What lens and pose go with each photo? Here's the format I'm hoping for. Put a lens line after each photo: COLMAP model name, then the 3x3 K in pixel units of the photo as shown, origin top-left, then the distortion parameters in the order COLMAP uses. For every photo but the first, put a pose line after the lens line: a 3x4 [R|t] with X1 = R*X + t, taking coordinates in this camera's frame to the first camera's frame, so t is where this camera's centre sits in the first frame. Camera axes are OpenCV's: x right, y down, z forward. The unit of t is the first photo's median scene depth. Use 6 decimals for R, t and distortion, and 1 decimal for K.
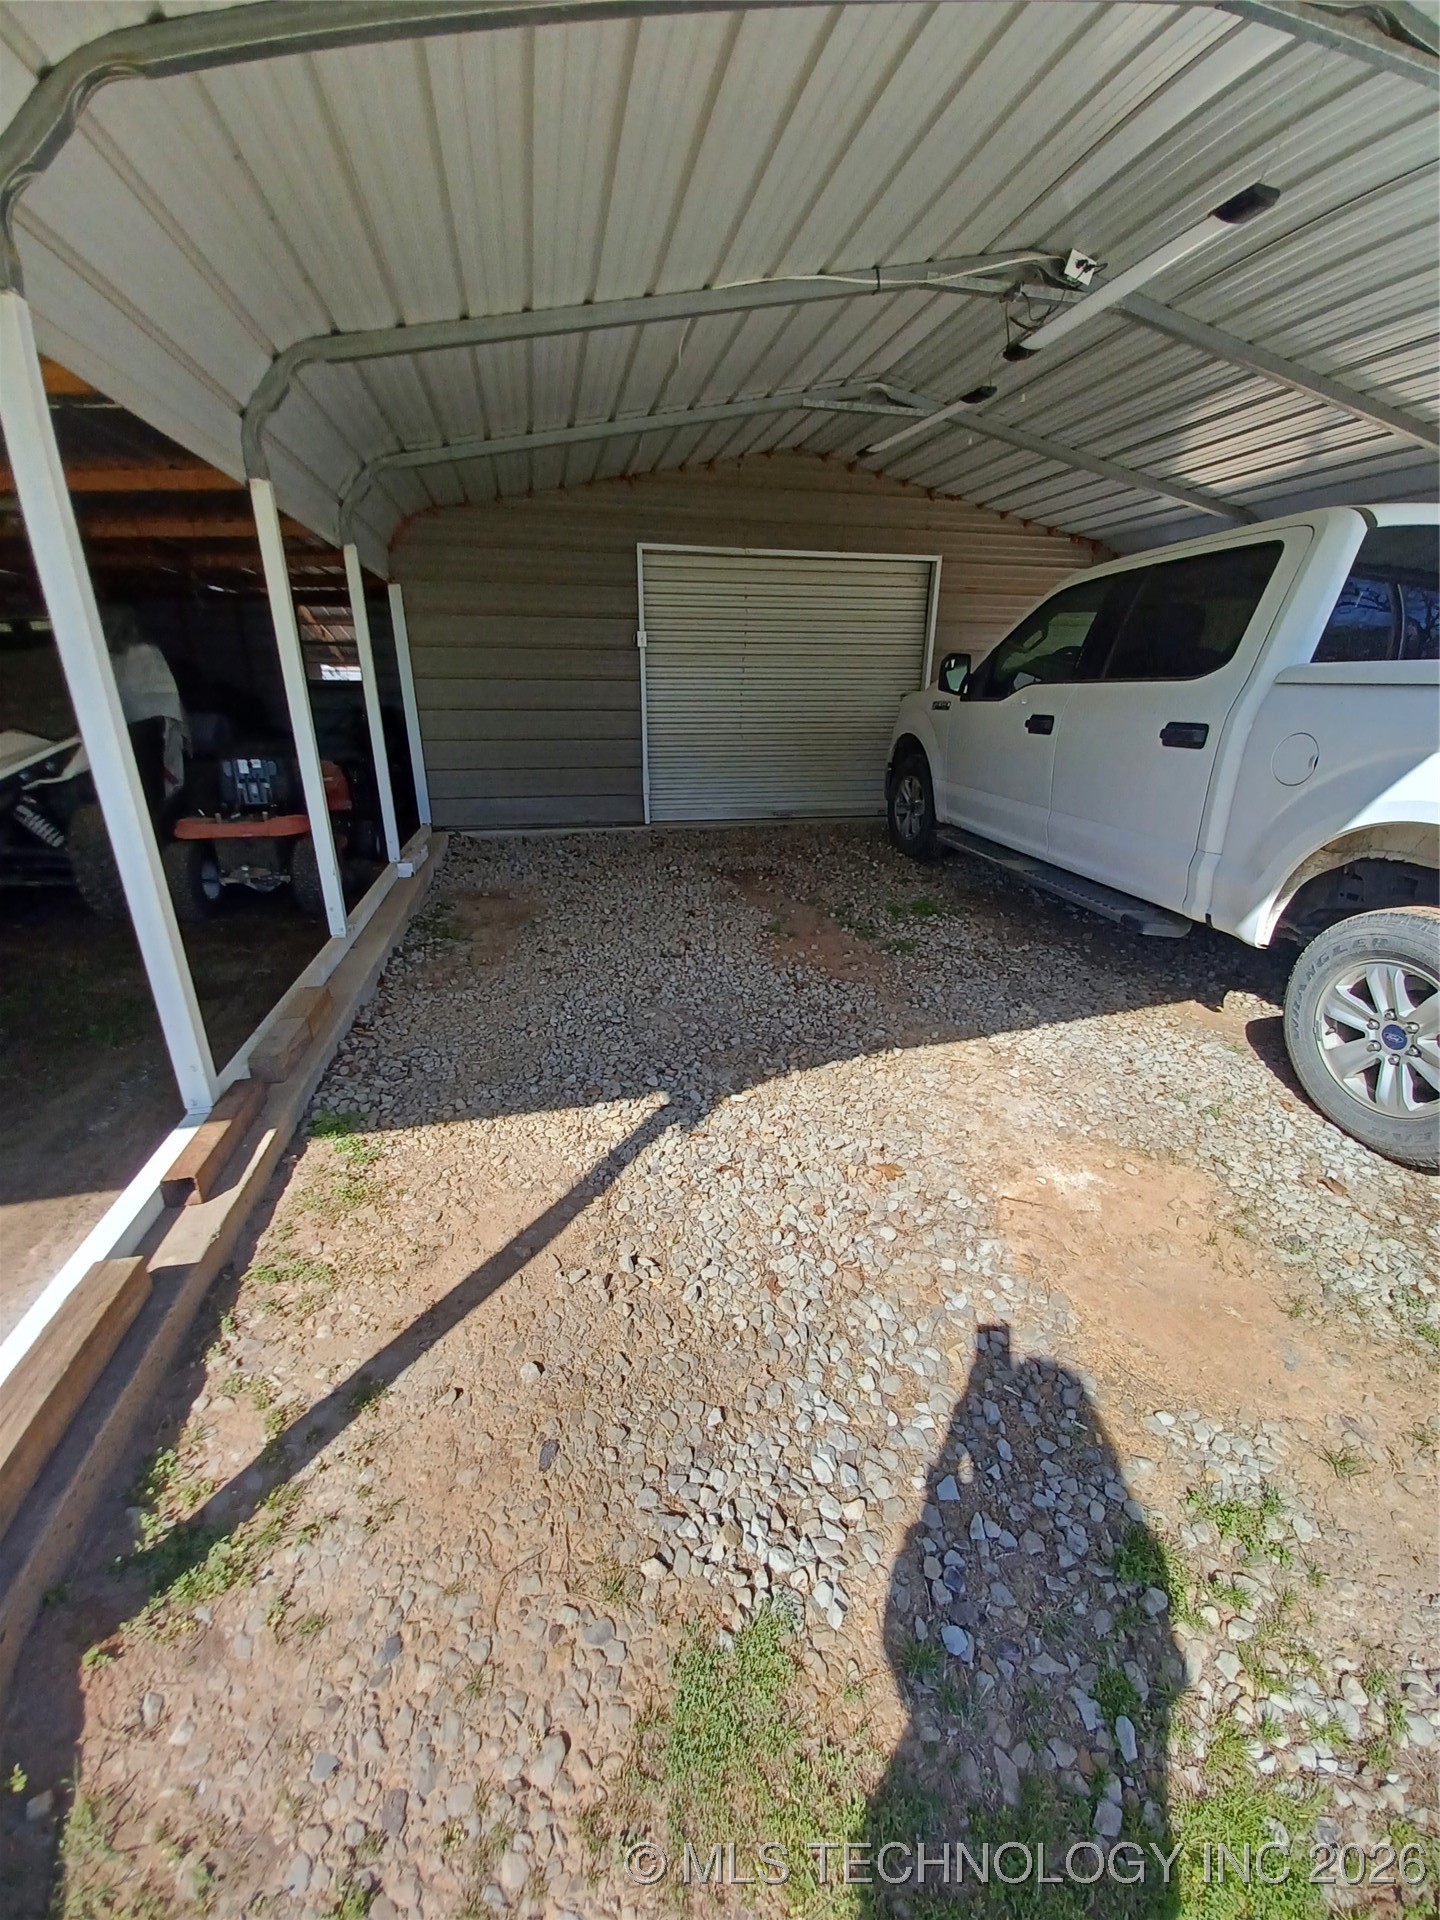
lens RADIAL K [[758.8, 0, 710.4], [0, 758.8, 966.0], [0, 0, 1]] dist [0.018926, -0.020450]
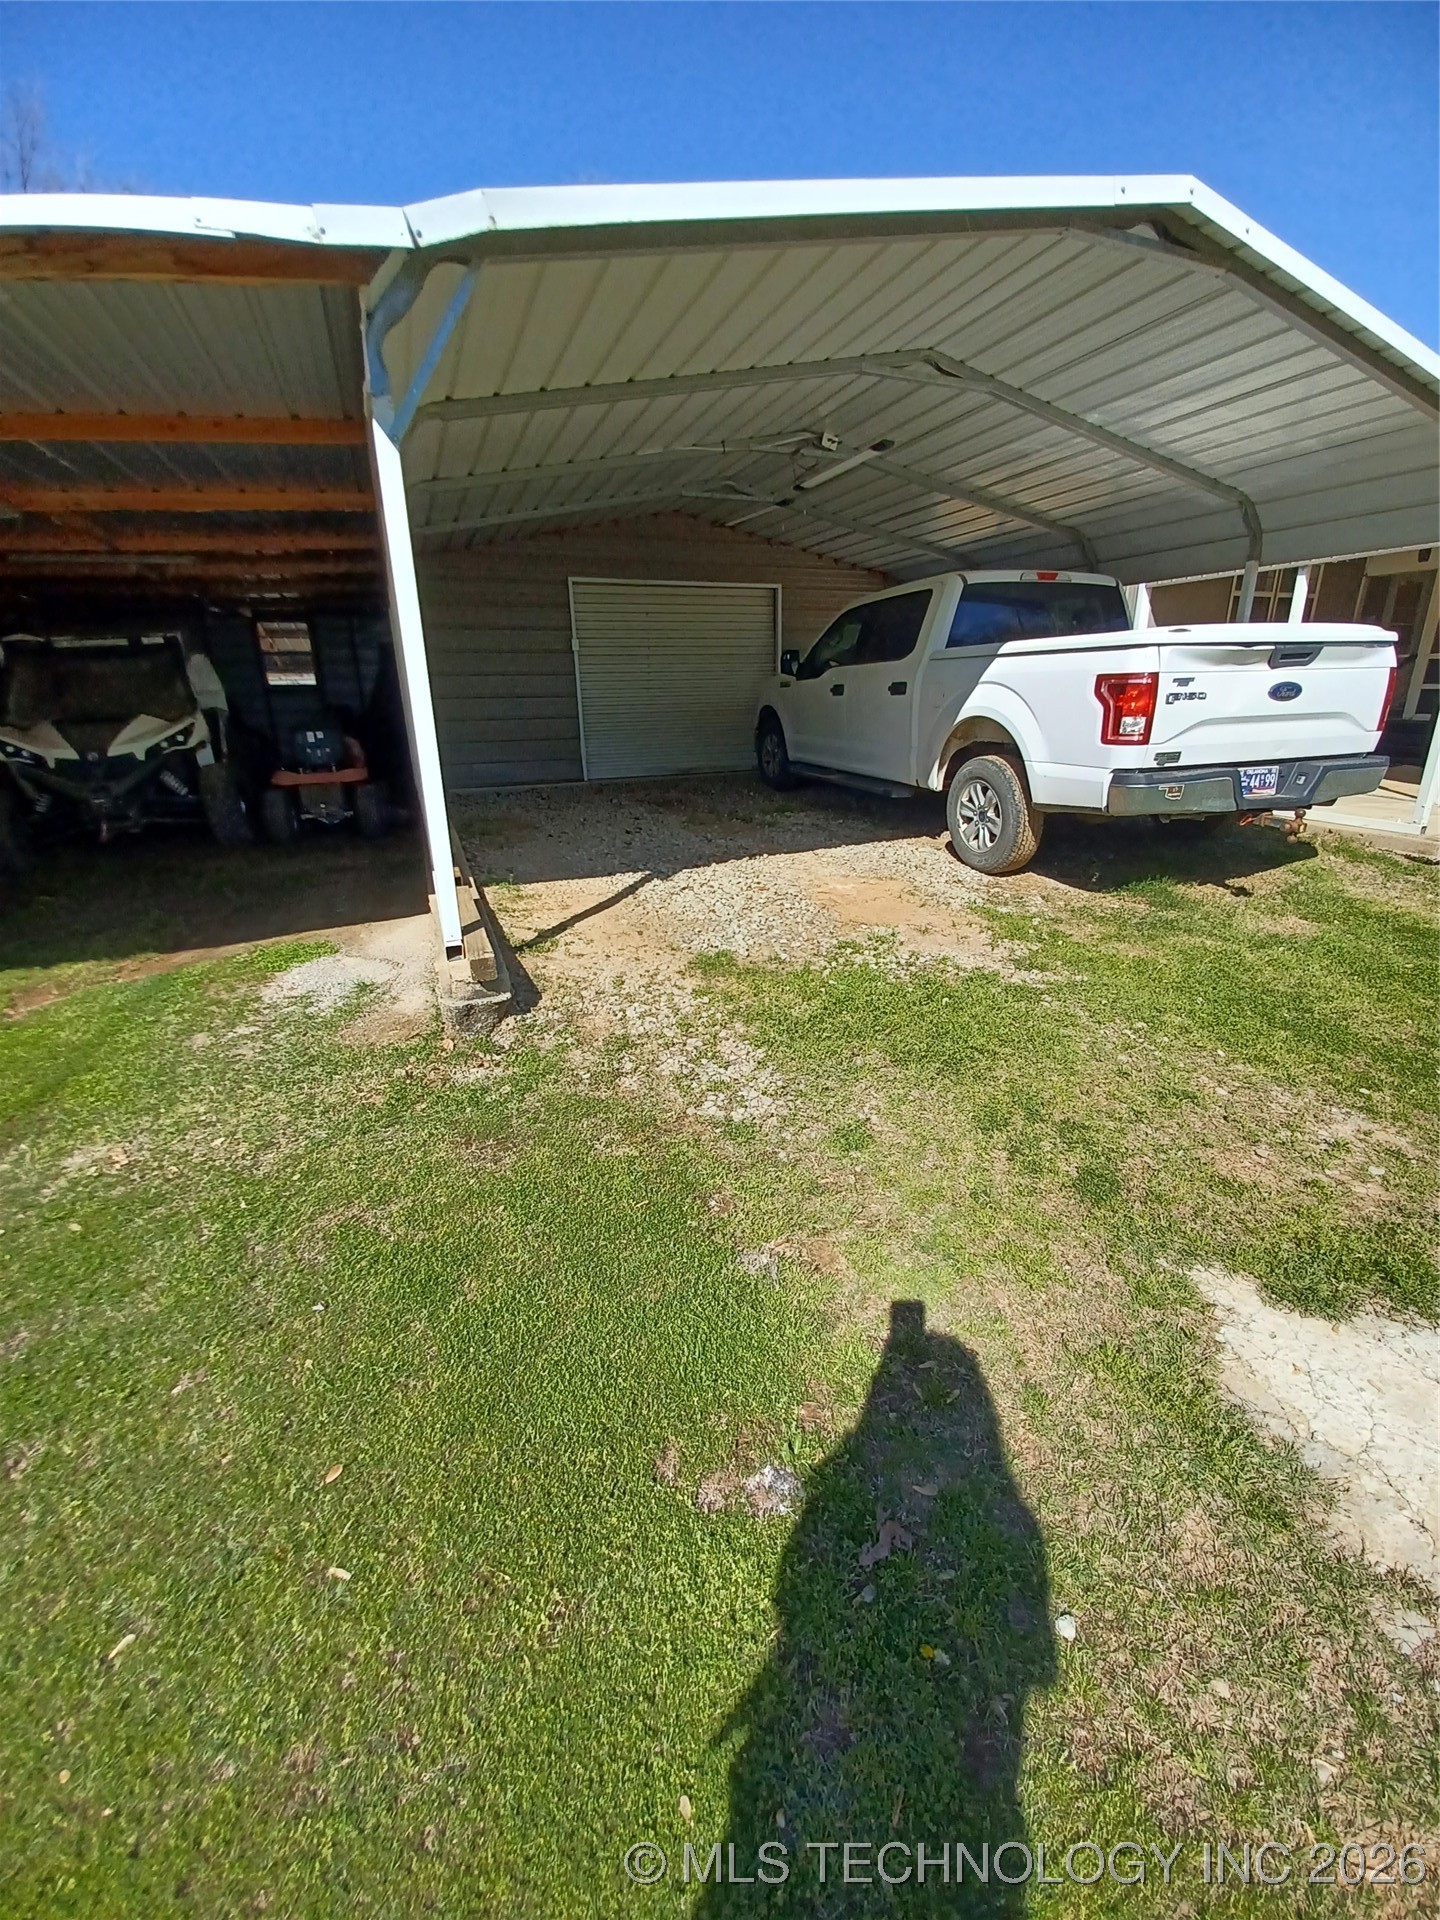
lens RADIAL K [[779.9, 0, 720.0], [0, 779.9, 960.0], [0, 0, 1]] dist [0.000141, -0.000166]
pose [[0.986256, -0.074849, 0.147300, -0.148862], [0.078103, 0.996810, -0.016429, 0.342794], [-0.145600, 0.027708, 0.988955, -0.783259]]
